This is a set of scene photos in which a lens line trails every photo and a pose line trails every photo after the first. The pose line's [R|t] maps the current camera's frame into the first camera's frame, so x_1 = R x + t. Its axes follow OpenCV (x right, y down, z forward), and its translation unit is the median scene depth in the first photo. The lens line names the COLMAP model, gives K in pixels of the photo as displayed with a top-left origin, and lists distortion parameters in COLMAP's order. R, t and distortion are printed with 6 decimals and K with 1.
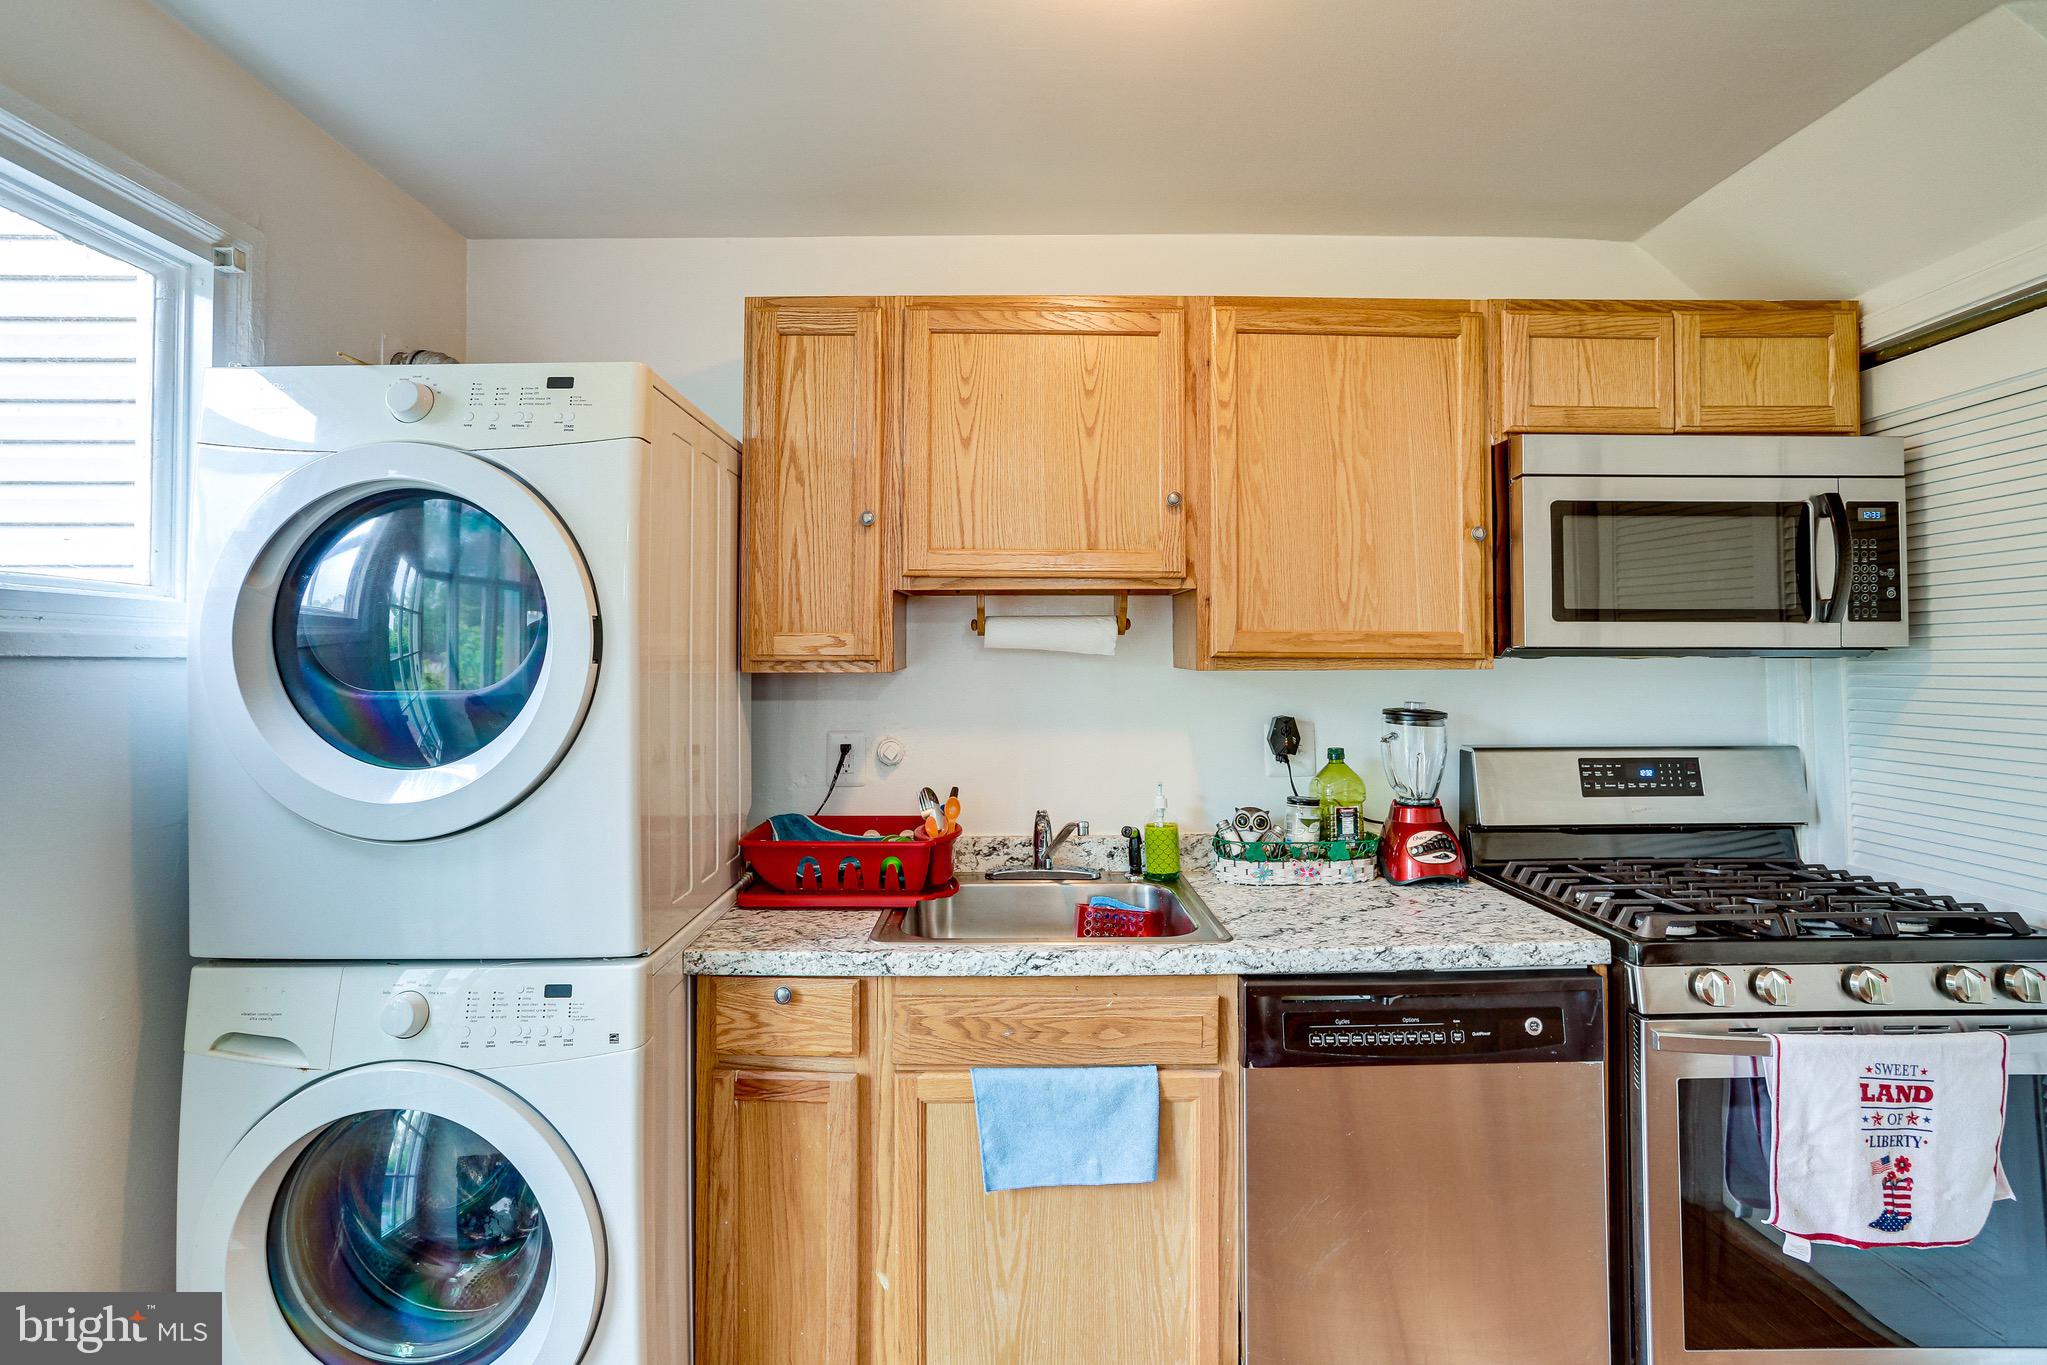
lens RADIAL K [[1027.6, 0, 1028.9], [0, 1027.6, 635.7], [0, 0, 1]] dist [-0.056836, 0.036753]
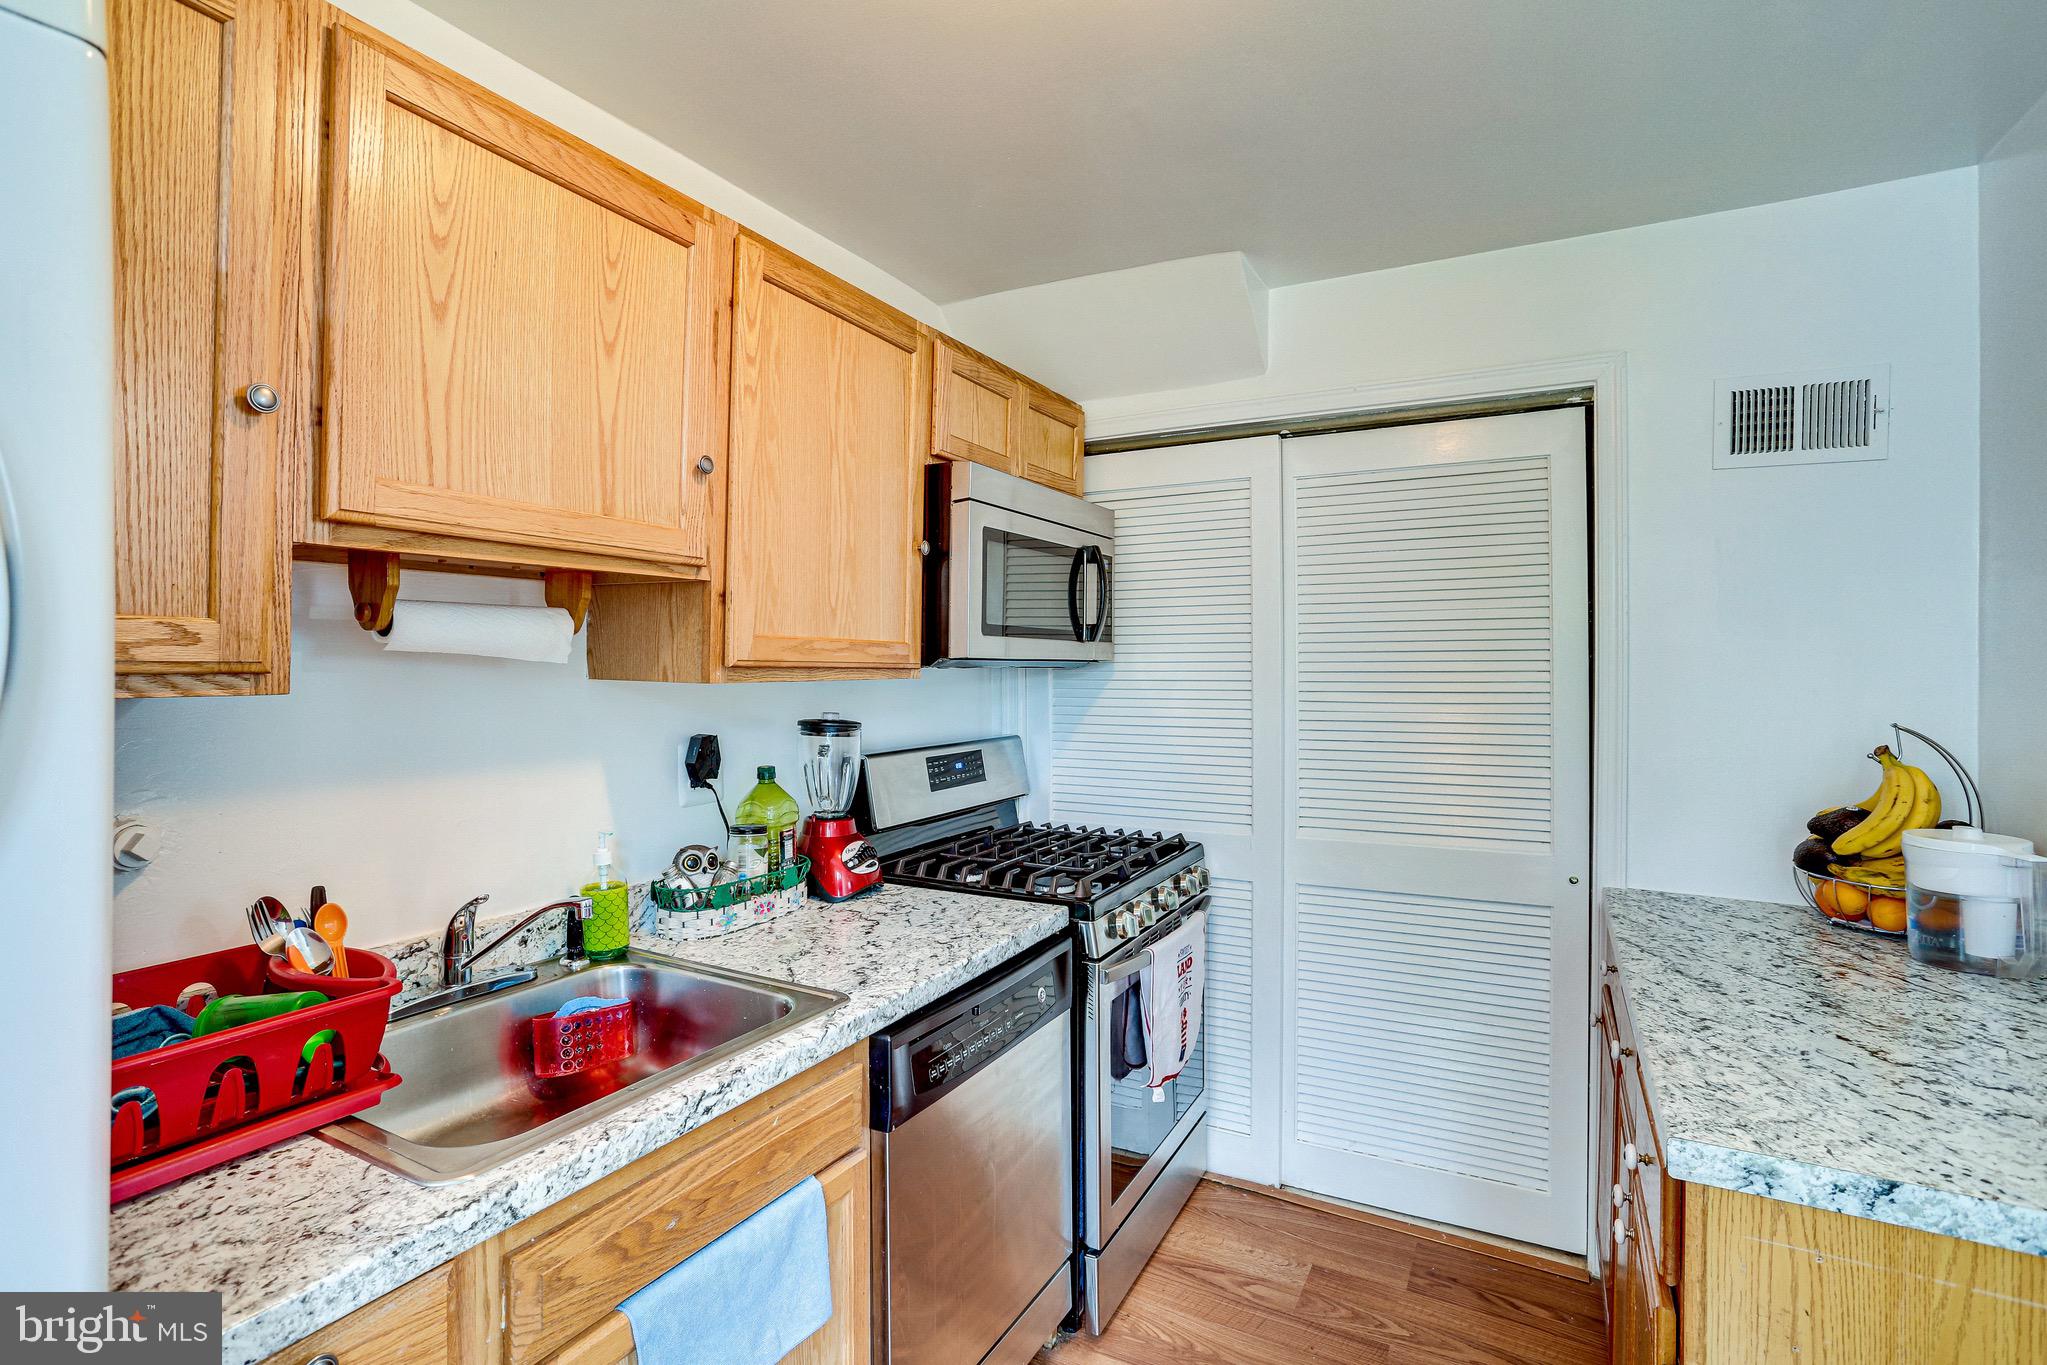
lens RADIAL K [[995.9, 0, 1016.2], [0, 995.9, 676.0], [0, 0, 1]] dist [-0.058838, 0.037643]
pose [[0.487715, -0.007562, 0.872970, -0.397794], [-0.018175, 0.999658, 0.018813, 0.009508], [-0.872814, -0.025042, 0.487411, 0.416772]]
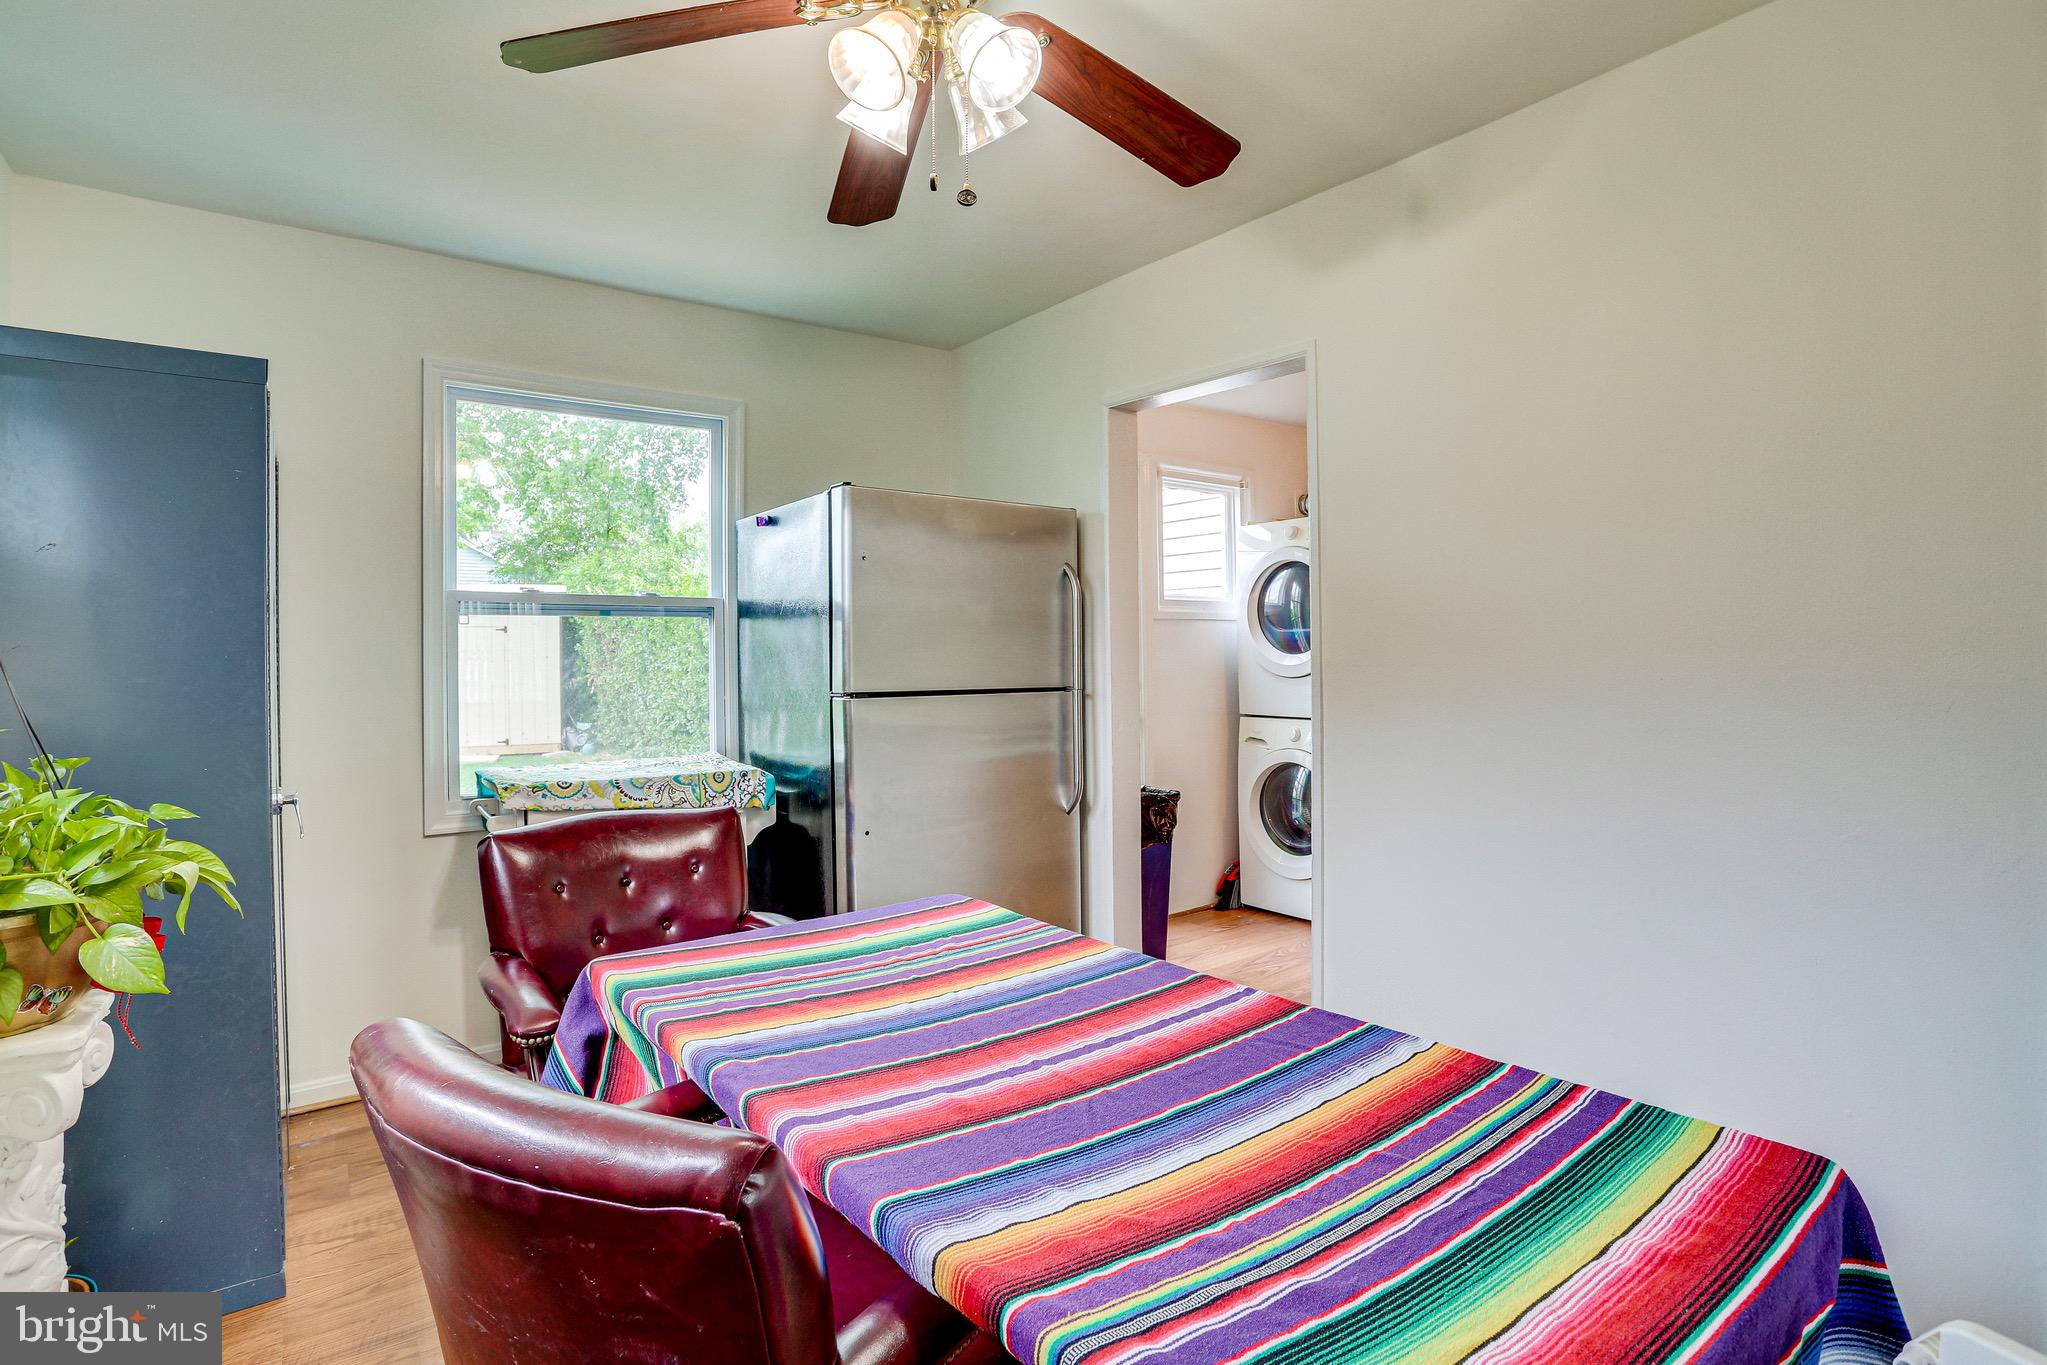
lens RADIAL K [[969.2, 0, 1021.3], [0, 969.2, 647.1], [0, 0, 1]] dist [-0.107207, 0.033813]
pose [[0.598047, -0.005588, -0.801442, 0.959559], [0.028380, 0.999496, 0.014209, 0.037956], [0.800959, -0.031242, 0.597904, -1.097250]]
